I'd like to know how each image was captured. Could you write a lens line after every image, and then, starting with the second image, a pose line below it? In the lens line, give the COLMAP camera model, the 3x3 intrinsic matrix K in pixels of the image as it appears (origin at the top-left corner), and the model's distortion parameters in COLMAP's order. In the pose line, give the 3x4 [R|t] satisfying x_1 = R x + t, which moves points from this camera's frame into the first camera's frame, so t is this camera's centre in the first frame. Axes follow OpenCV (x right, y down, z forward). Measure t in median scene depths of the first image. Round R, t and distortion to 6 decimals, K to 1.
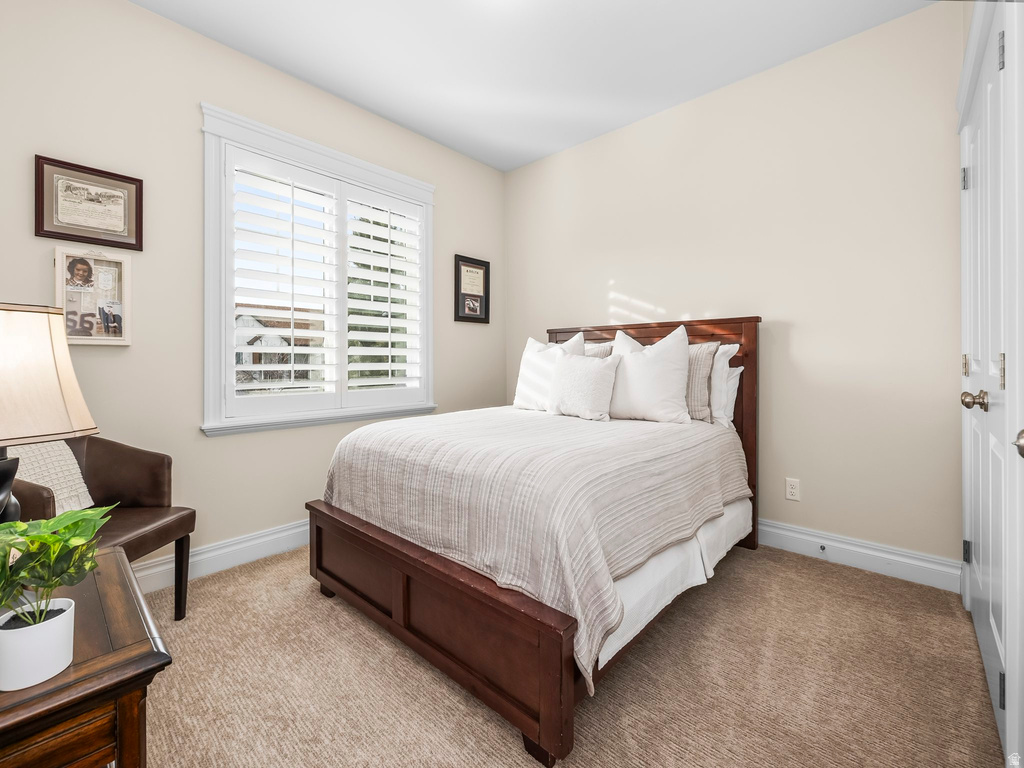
lens RADIAL K [[433.5, 0, 505.9], [0, 433.5, 384.4], [0, 0, 1]] dist [0.002523, 0.000279]
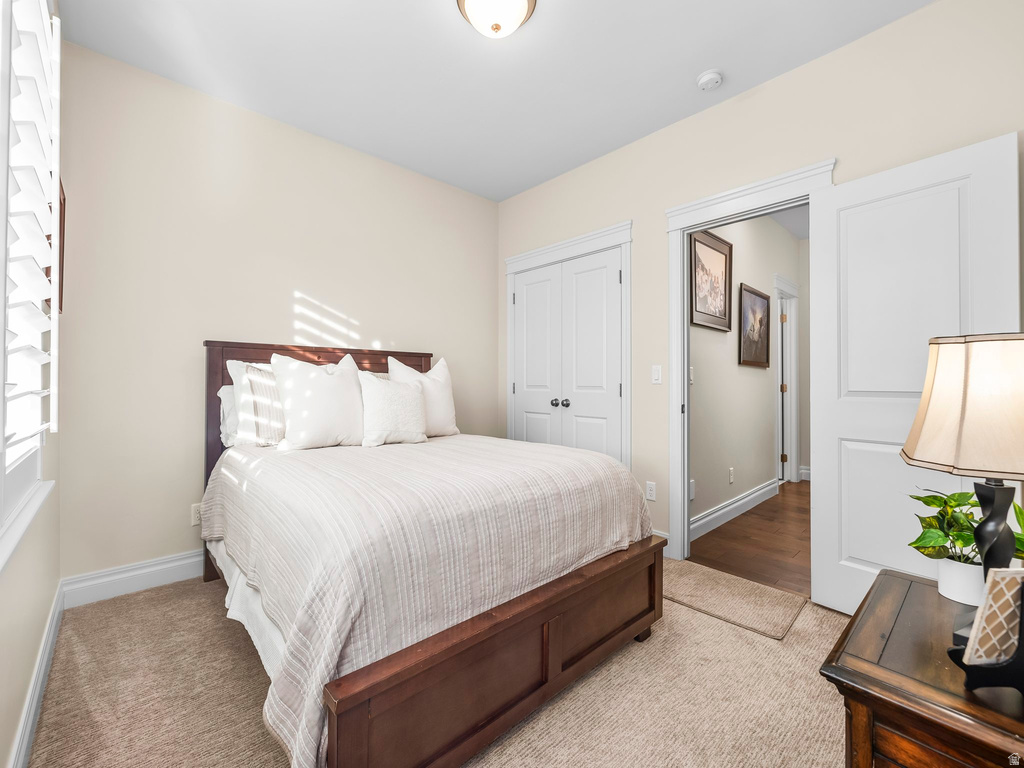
lens RADIAL K [[433.5, 0, 505.3], [0, 433.5, 382.2], [0, 0, 1]] dist [0.002523, 0.000279]
pose [[0.091874, 0.004682, 0.995760, -1.212609], [0.041938, 0.999083, -0.008567, -0.066071], [-0.994887, 0.042547, 0.091594, 1.033985]]
